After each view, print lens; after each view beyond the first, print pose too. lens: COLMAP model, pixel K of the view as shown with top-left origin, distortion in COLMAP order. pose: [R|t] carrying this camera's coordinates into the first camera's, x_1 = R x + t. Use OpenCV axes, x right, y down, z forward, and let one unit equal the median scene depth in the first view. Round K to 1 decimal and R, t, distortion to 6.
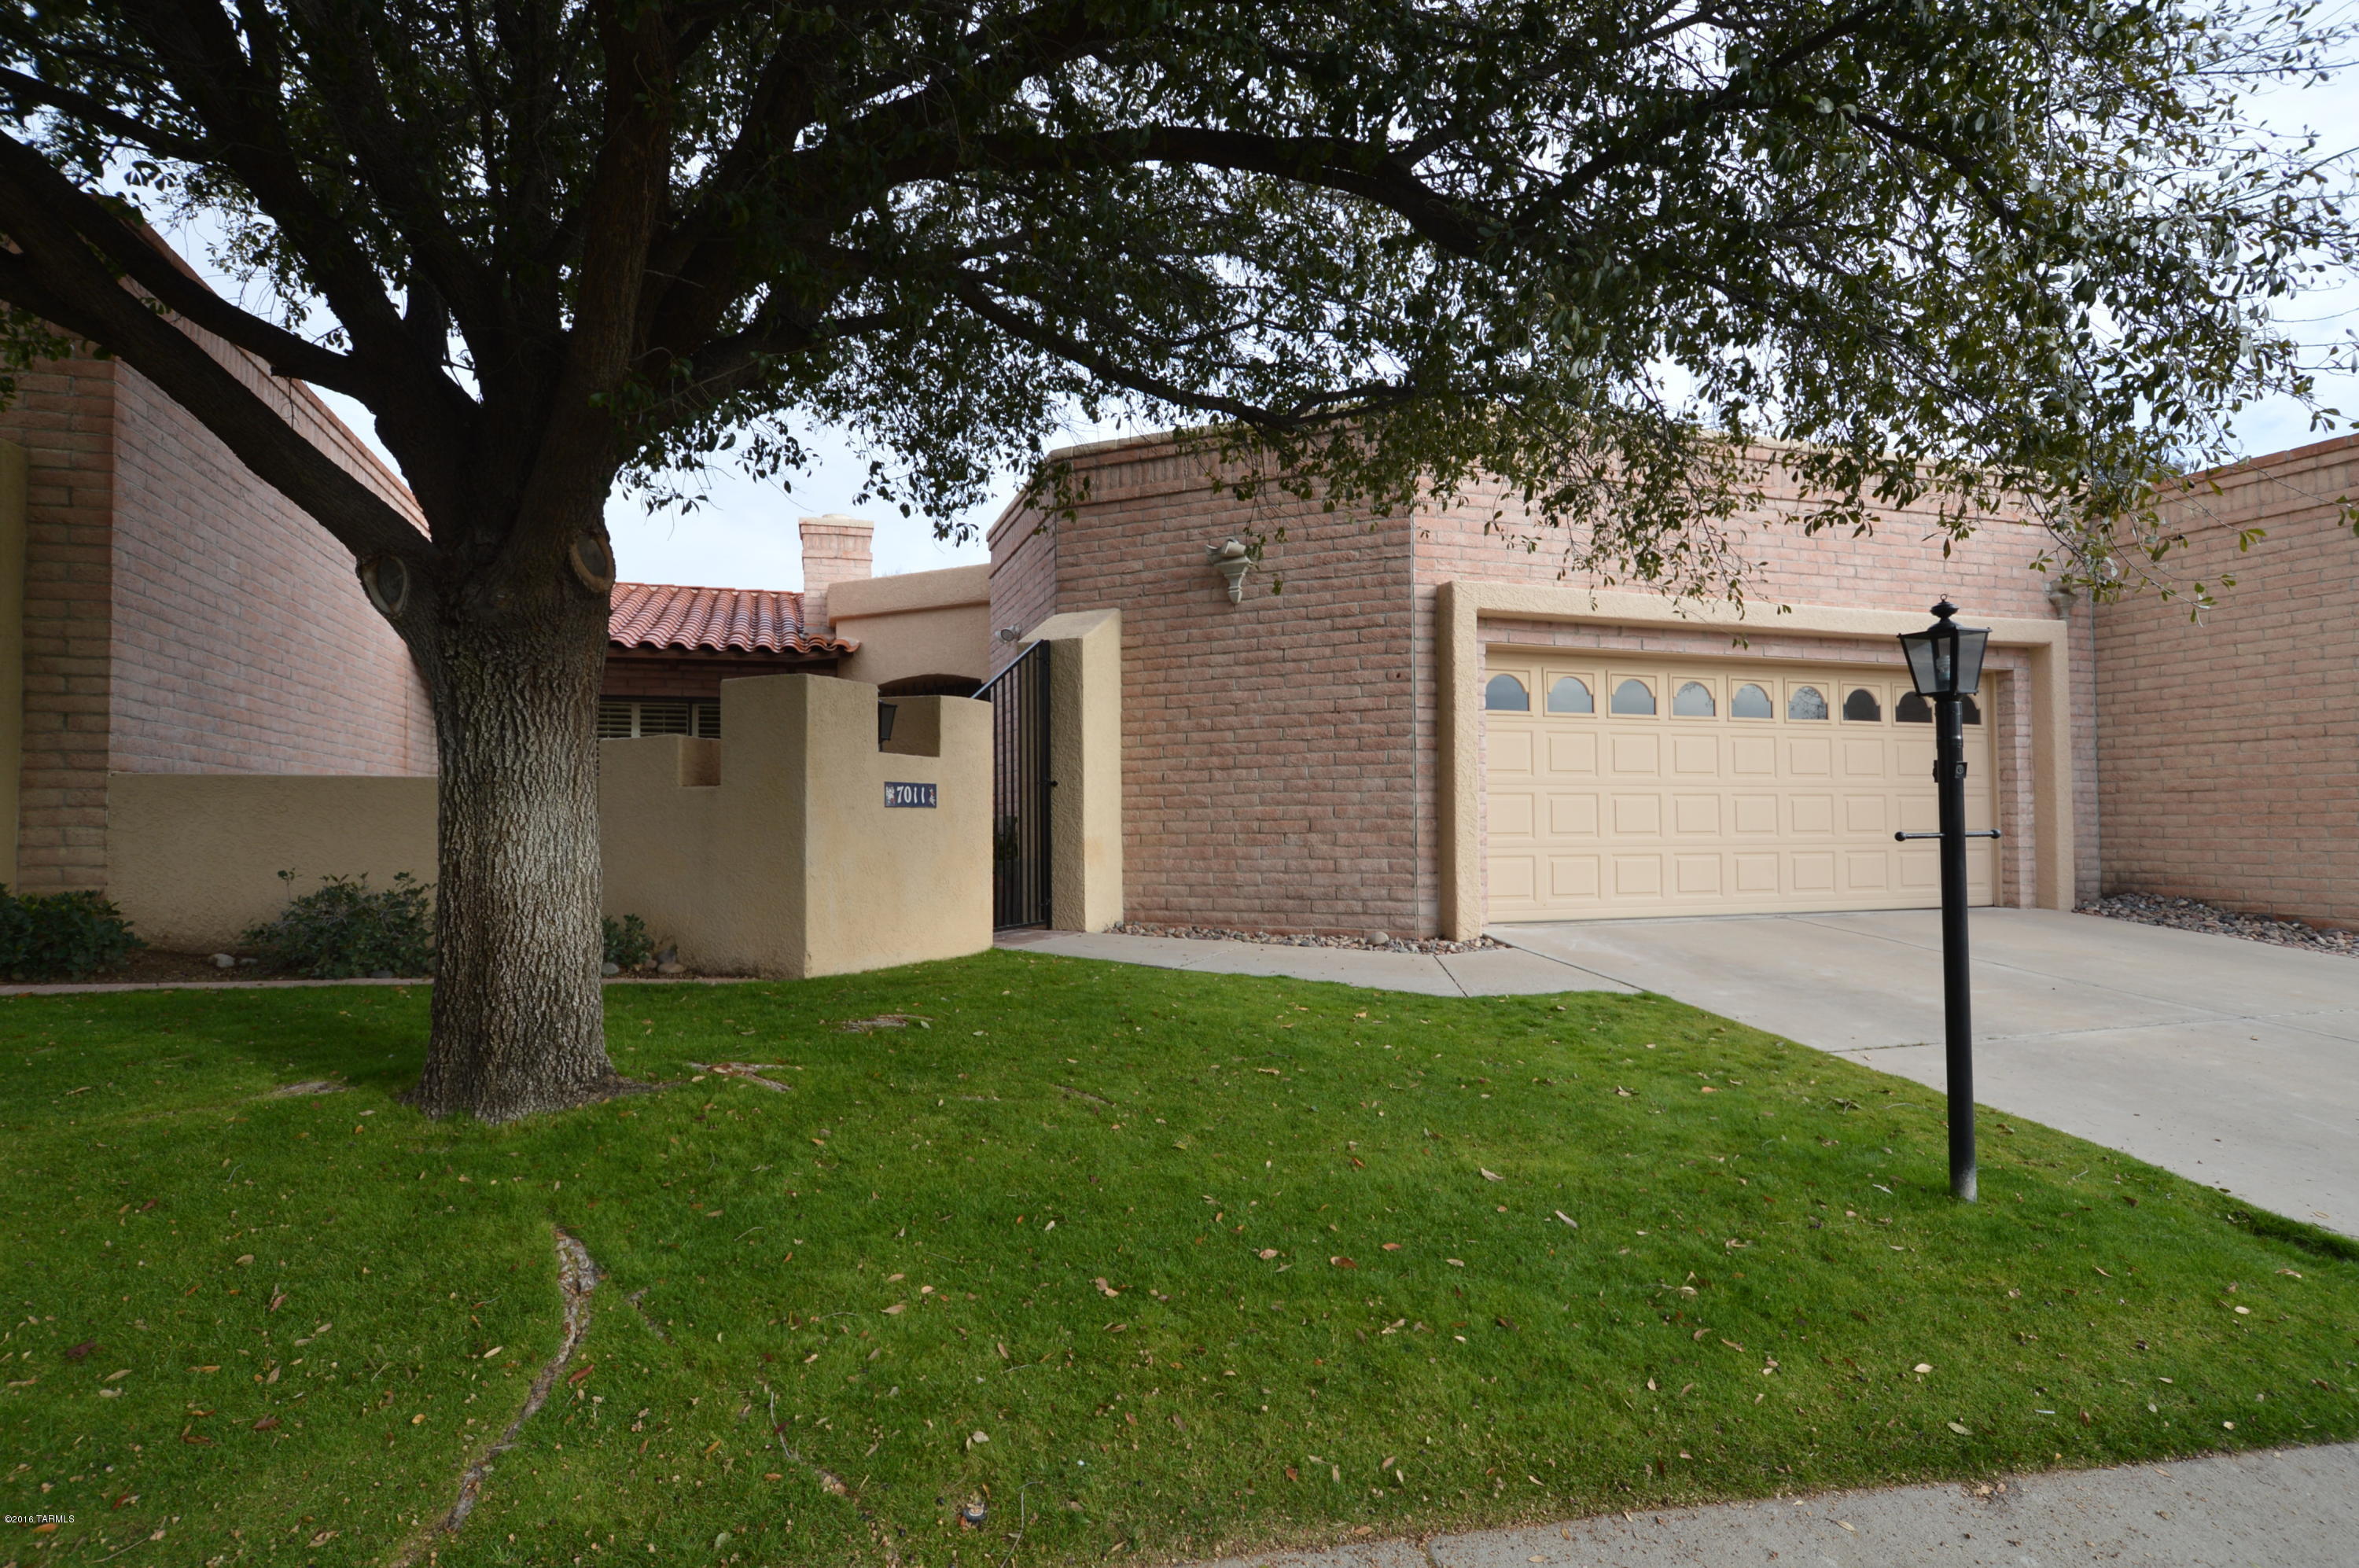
lens RADIAL K [[1219.0, 0, 1179.4], [0, 1219.0, 784.8], [0, 0, 1]] dist [0.001795, 0.000040]
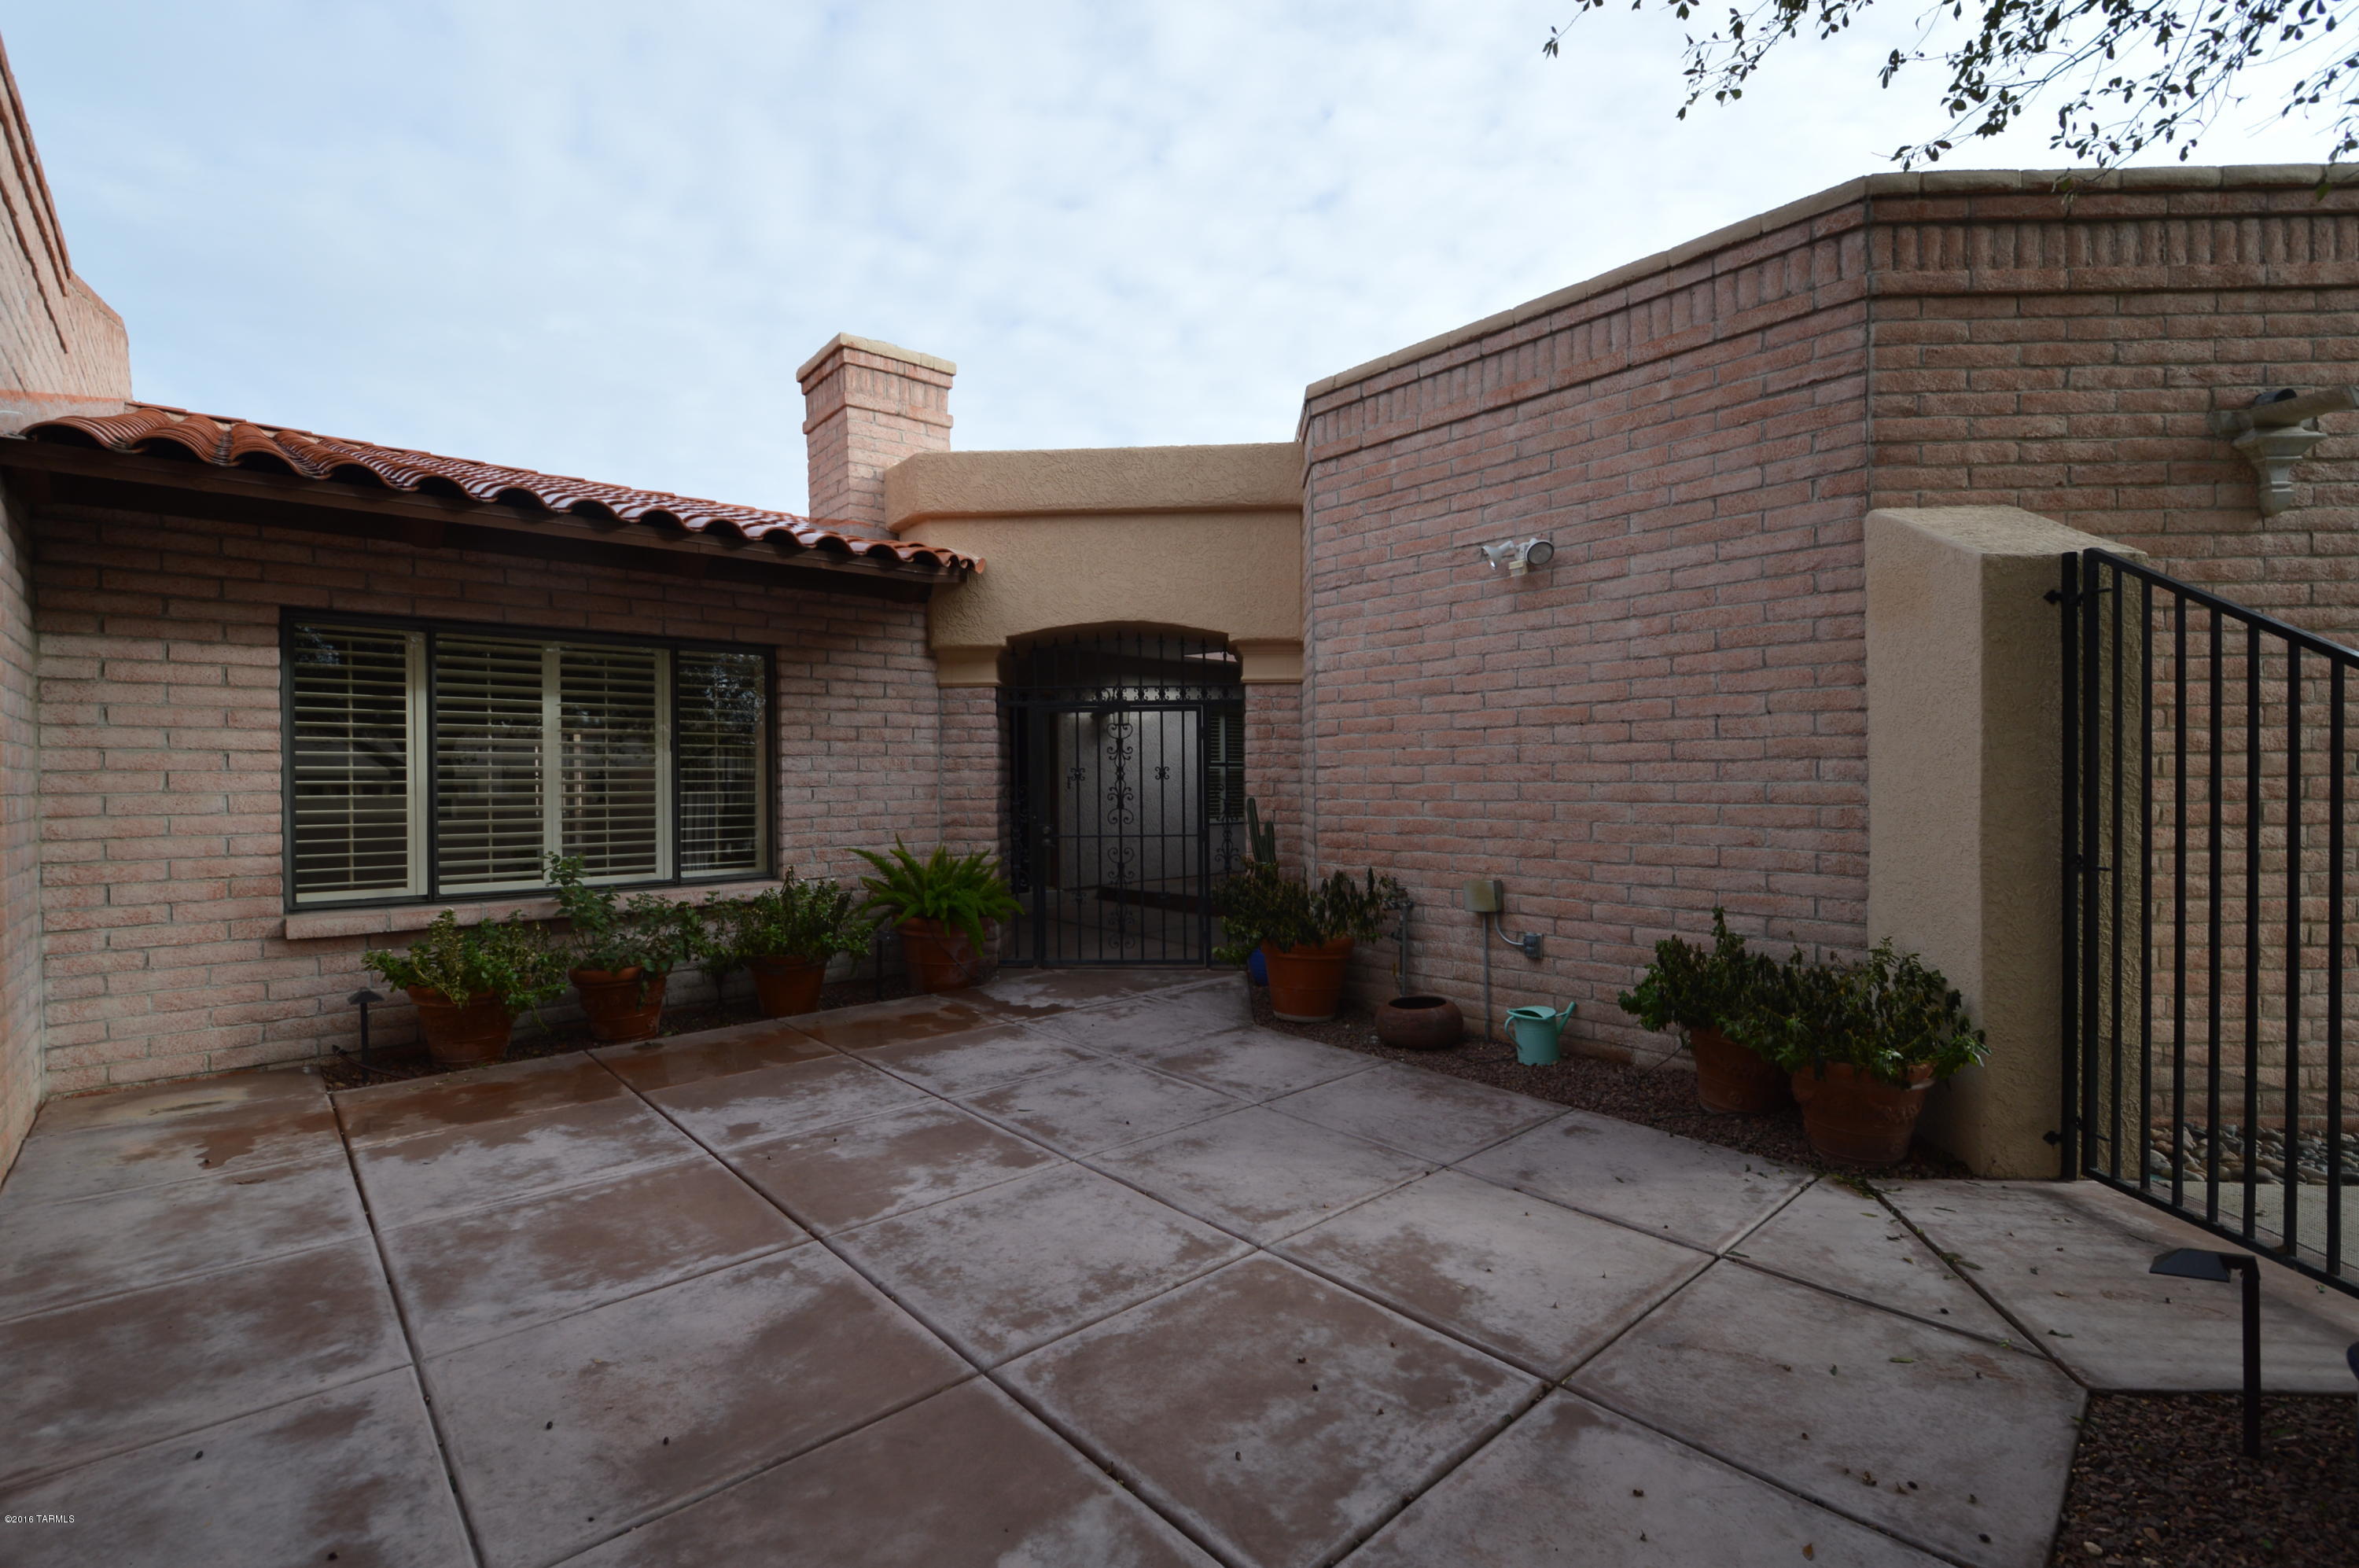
lens RADIAL K [[1042.2, 0, 1177.9], [0, 1042.2, 784.0], [0, 0, 1]] dist [-0.000227, -0.001878]
pose [[0.922419, 0.000658, 0.386190, -0.540773], [-0.014490, 0.999353, 0.032908, -0.038391], [-0.385919, -0.035951, 0.921832, 0.730319]]
